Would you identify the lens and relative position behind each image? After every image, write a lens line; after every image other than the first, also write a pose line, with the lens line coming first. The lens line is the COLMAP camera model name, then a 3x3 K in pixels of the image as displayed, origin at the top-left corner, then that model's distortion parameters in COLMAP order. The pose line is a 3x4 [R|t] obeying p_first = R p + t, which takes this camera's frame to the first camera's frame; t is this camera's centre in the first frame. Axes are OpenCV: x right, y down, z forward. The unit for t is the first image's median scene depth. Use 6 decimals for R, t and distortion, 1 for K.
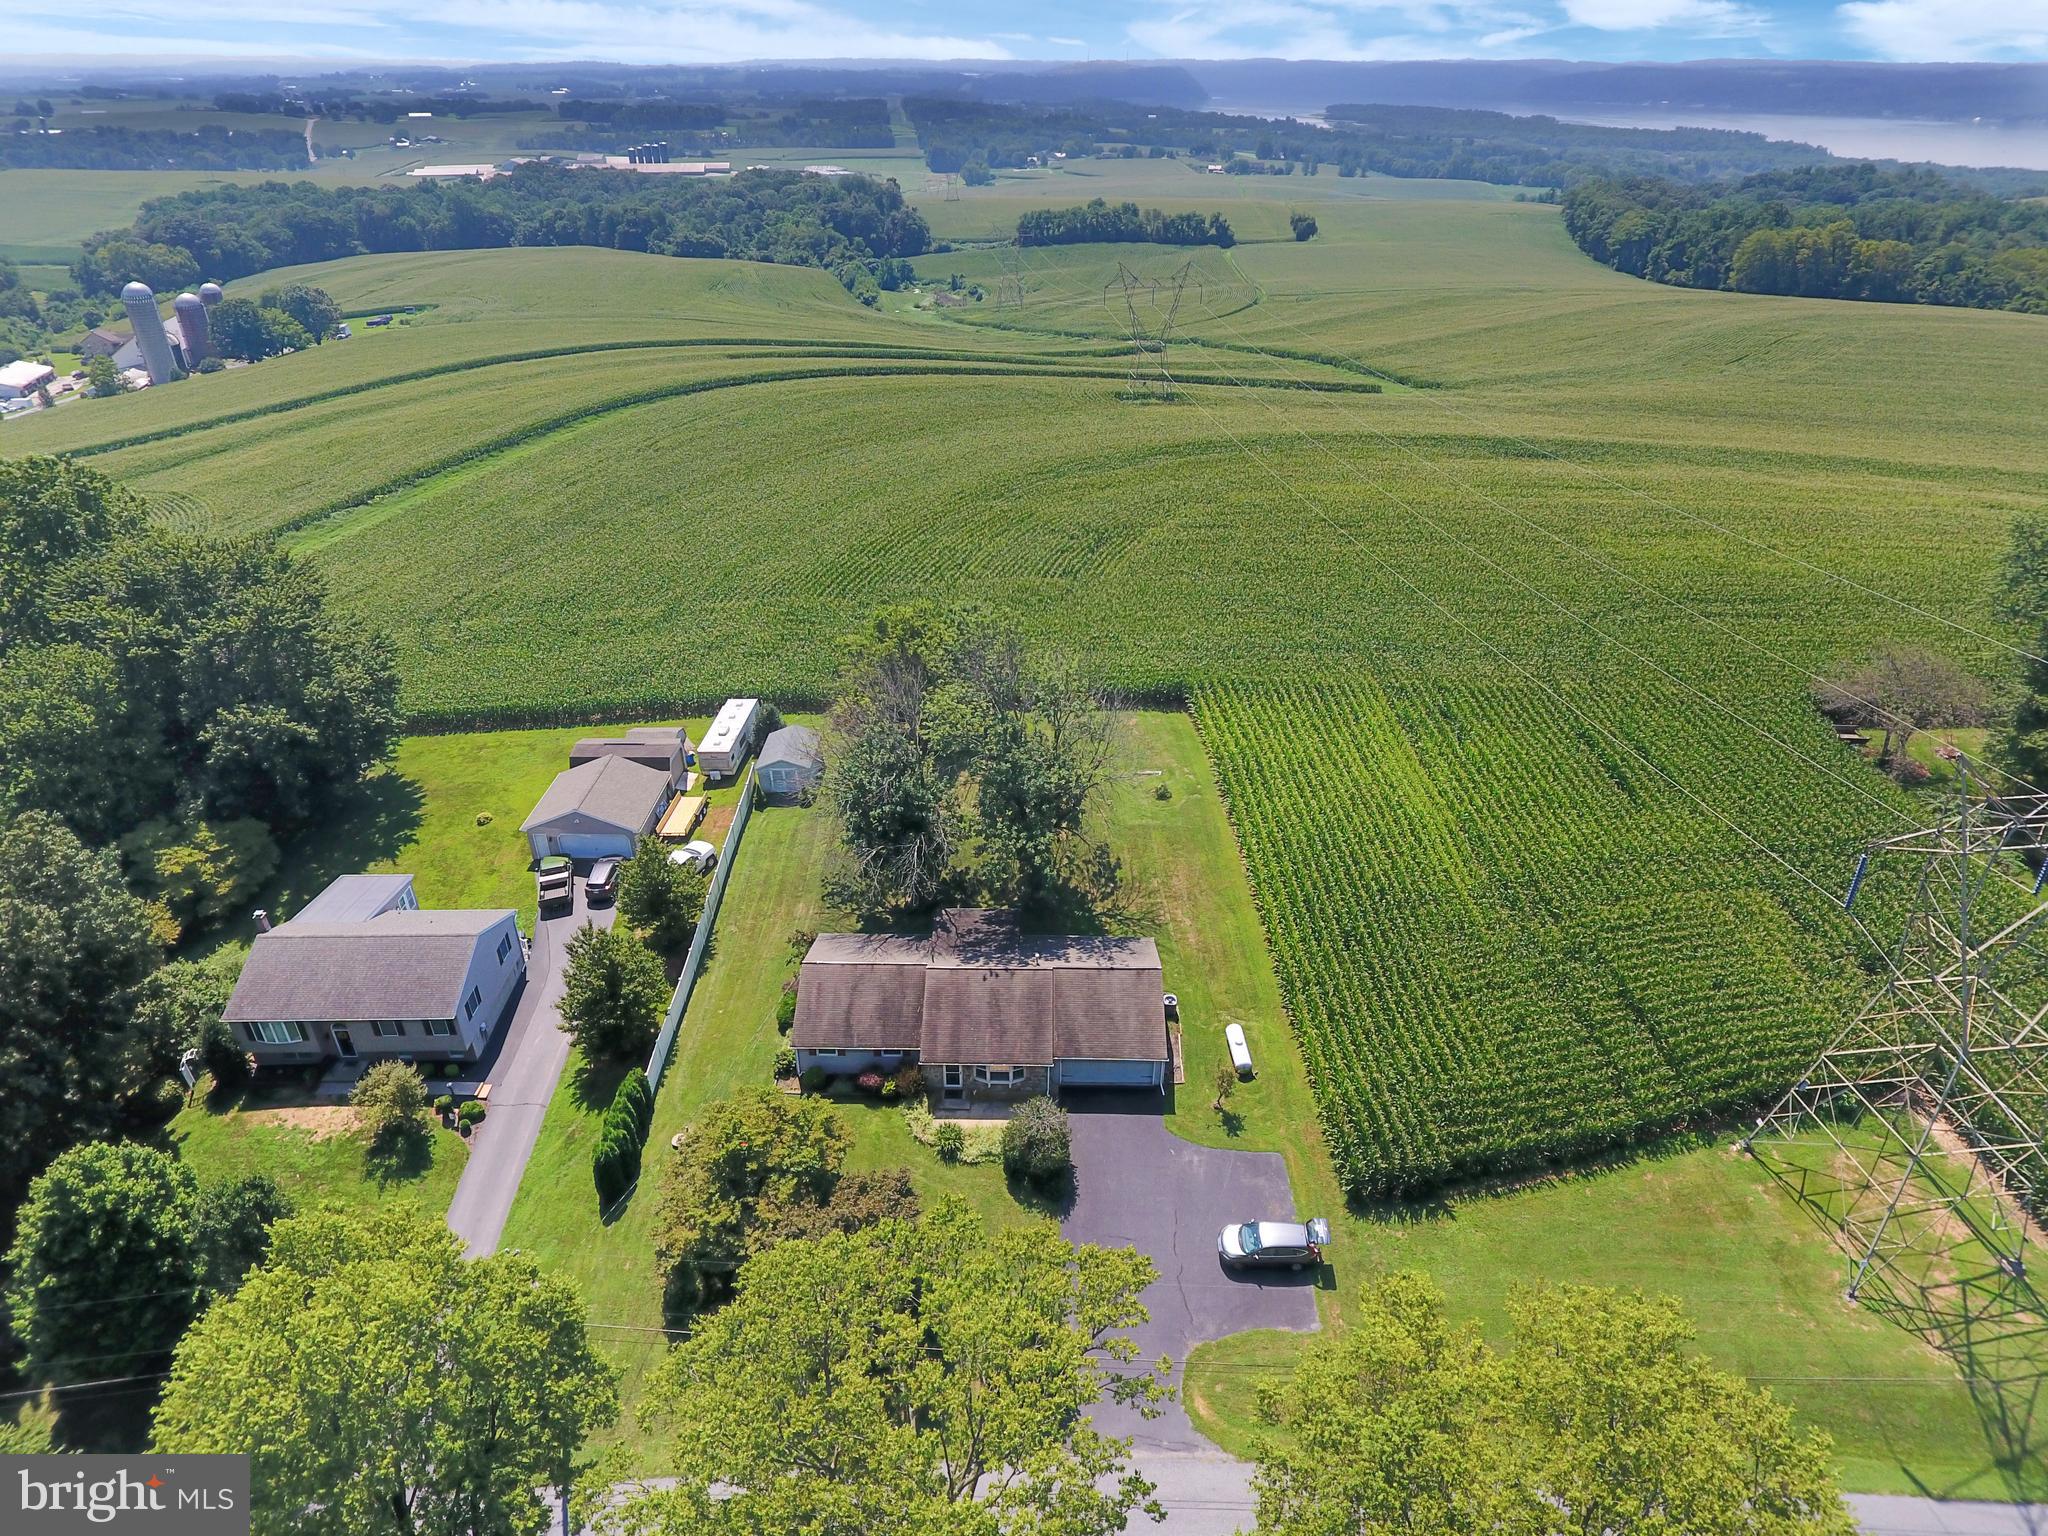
lens RADIAL K [[1199.9, 0, 1033.3], [0, 1199.9, 765.4], [0, 0, 1]] dist [-0.006161, 0.001349]
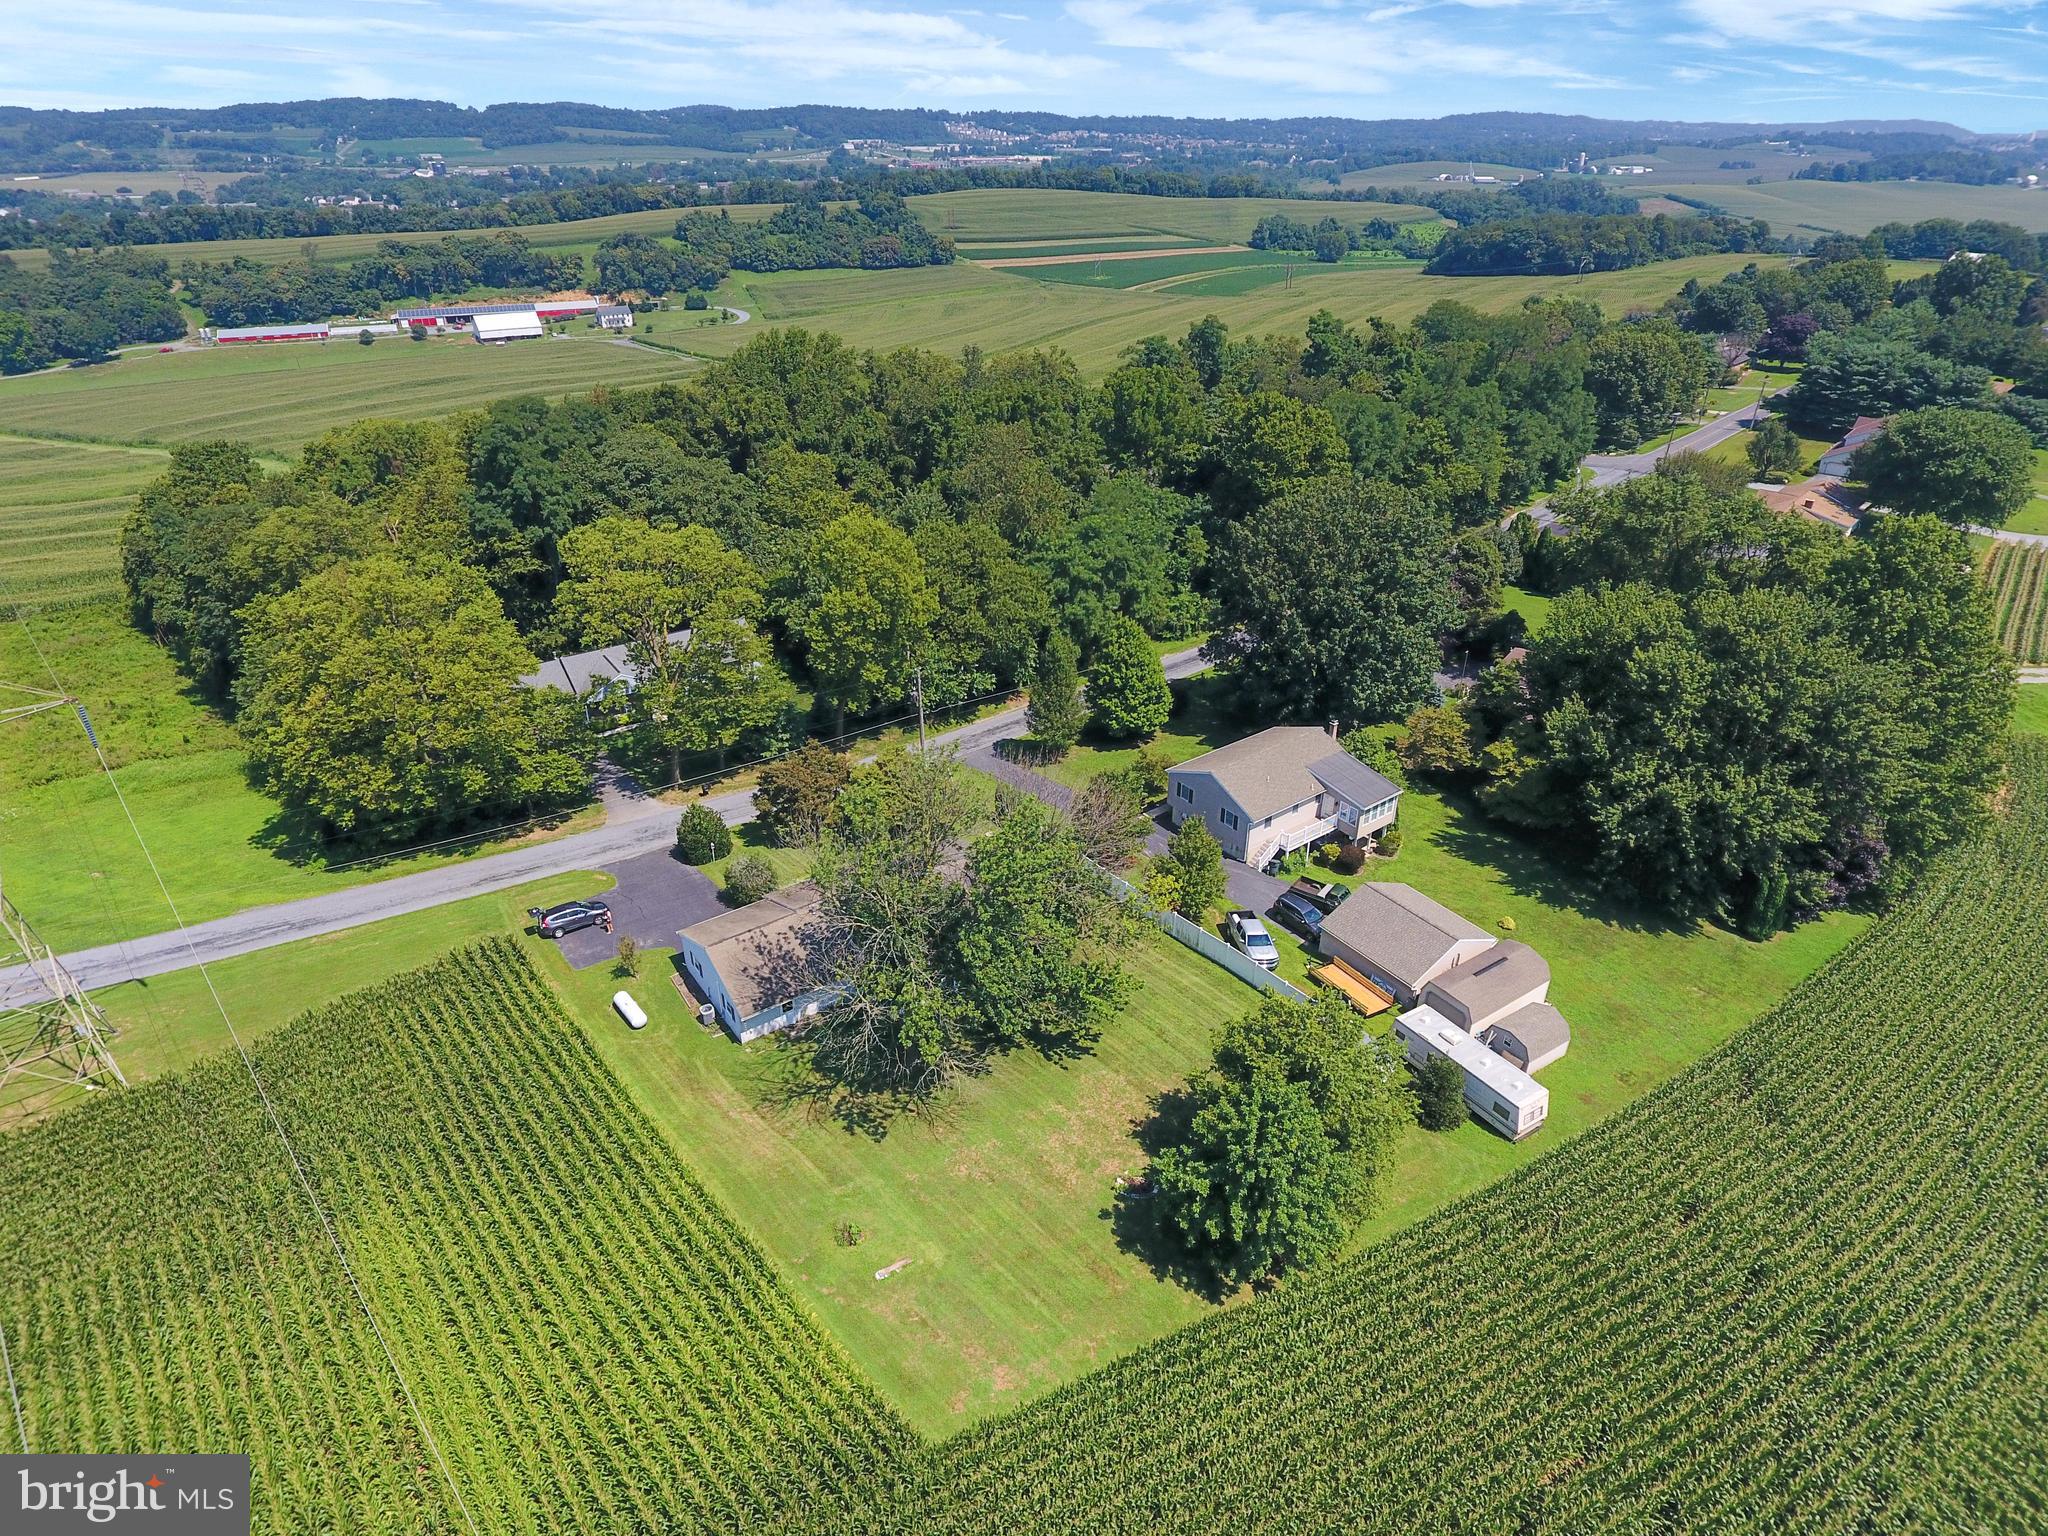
lens RADIAL K [[1199.9, 0, 1037.4], [0, 1199.9, 773.3], [0, 0, 1]] dist [-0.006161, 0.001349]
pose [[-0.804571, 0.278396, -0.524557, 0.276000], [-0.312747, 0.552254, 0.772790, -0.597894], [0.504831, 0.785819, -0.357260, 1.009554]]
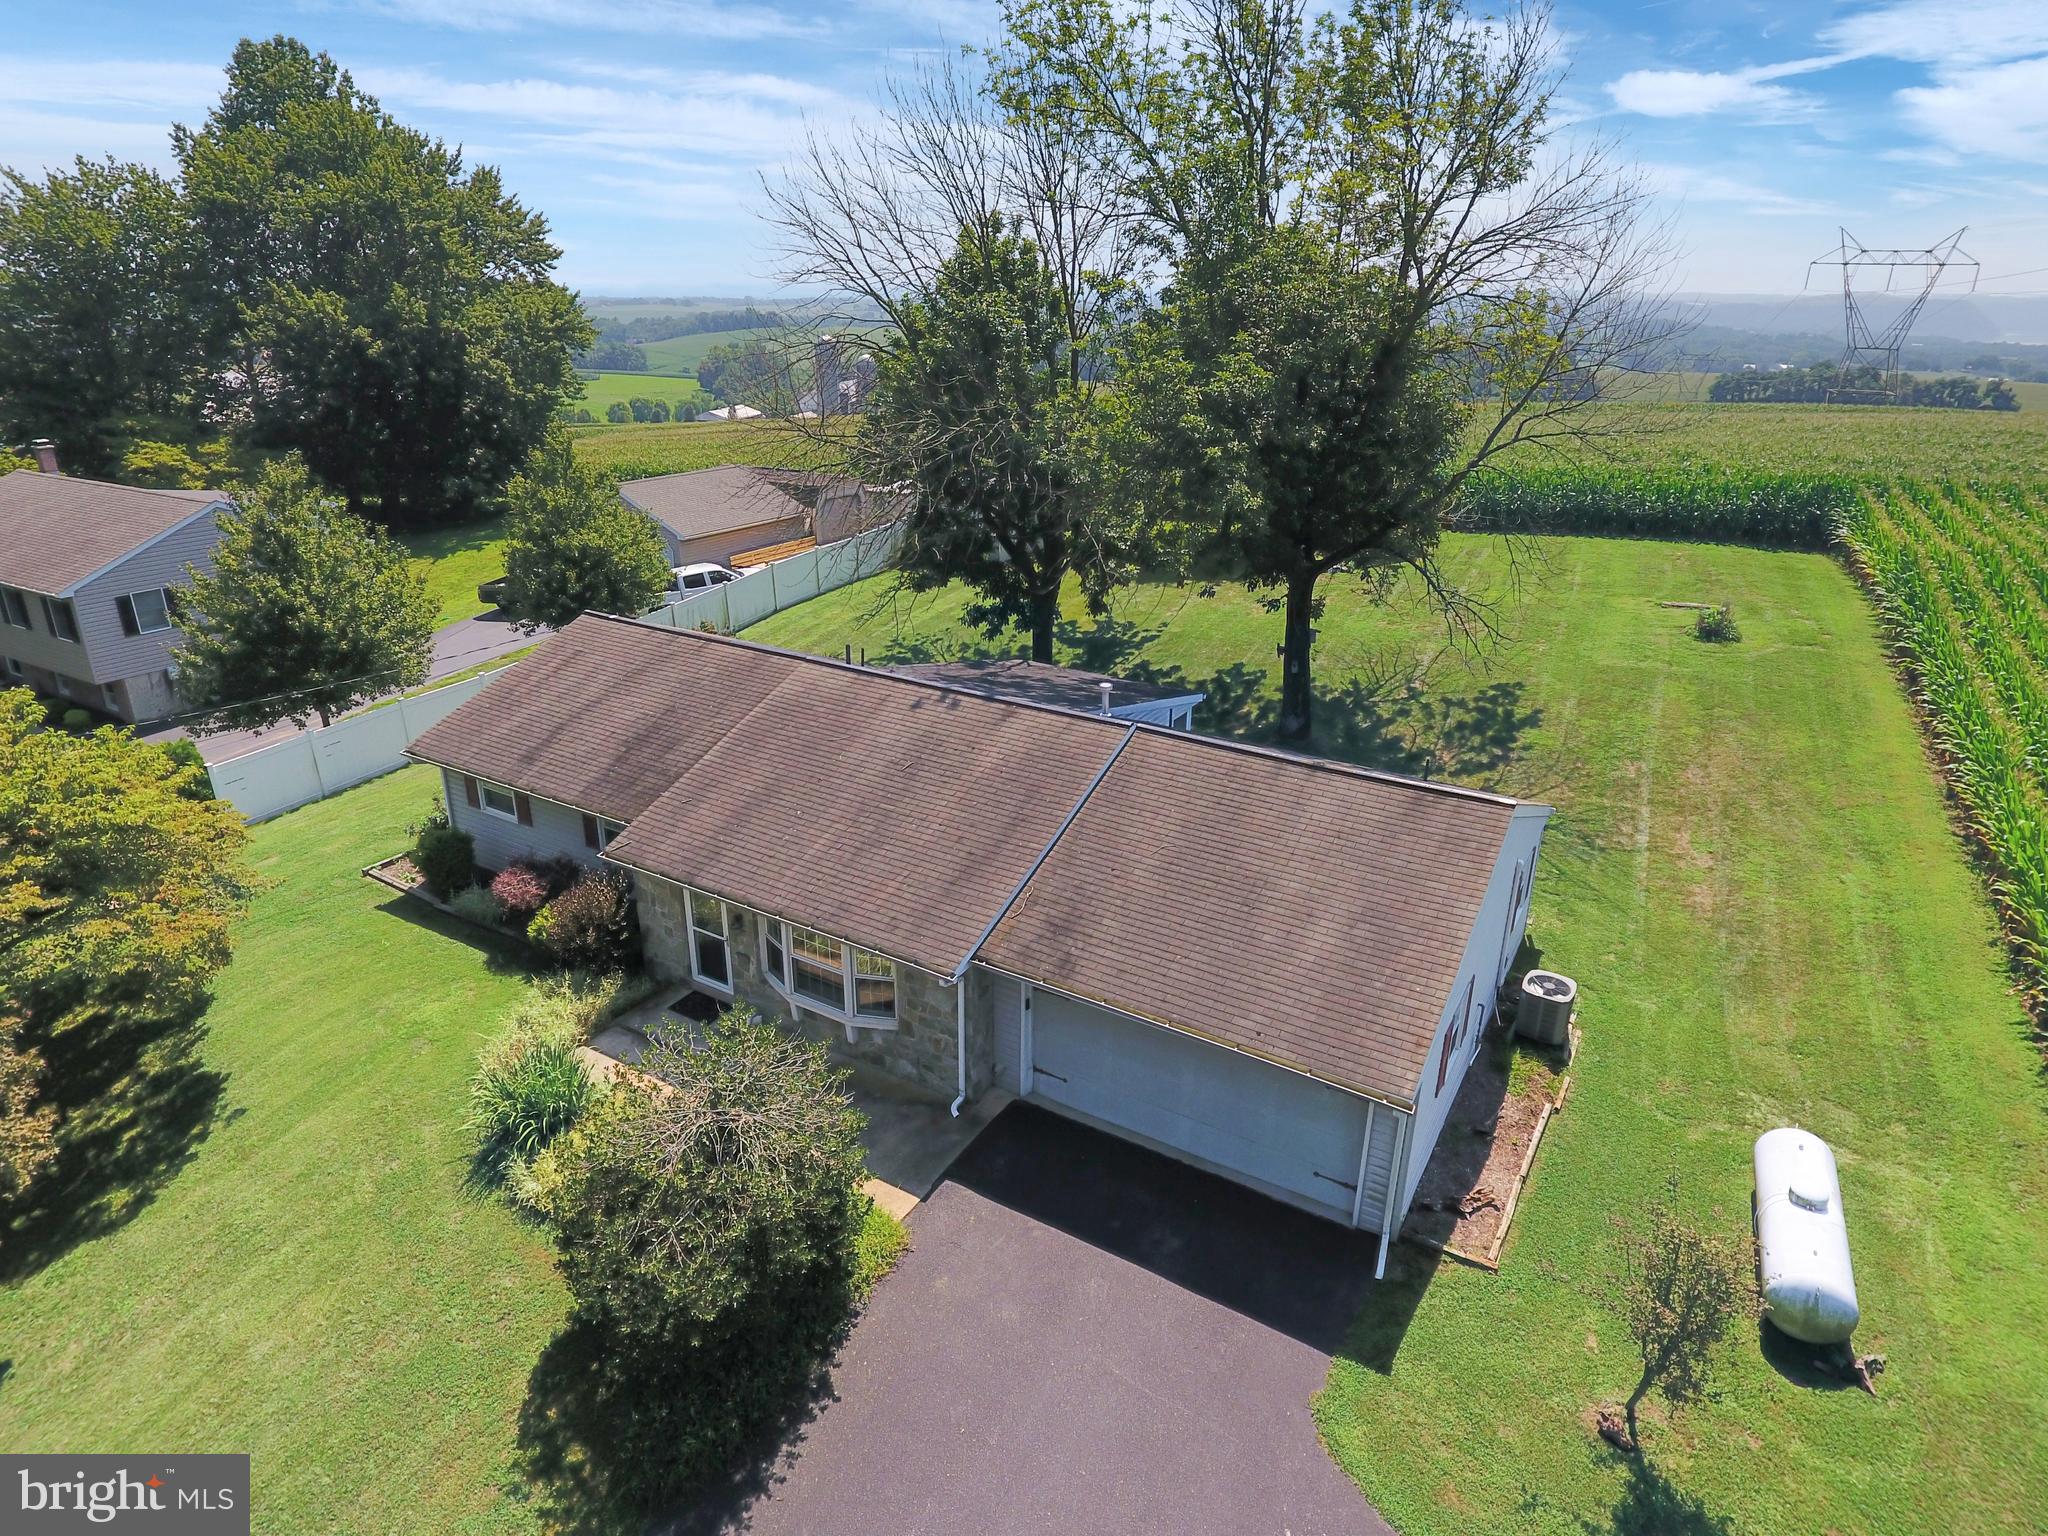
lens RADIAL K [[1199.9, 0, 1029.1], [0, 1199.9, 752.4], [0, 0, 1]] dist [-0.006161, 0.001349]
pose [[0.863525, 0.189974, -0.467155, 0.096670], [-0.267462, 0.957844, -0.104879, 0.153280], [0.427537, 0.215512, 0.877933, 0.520074]]
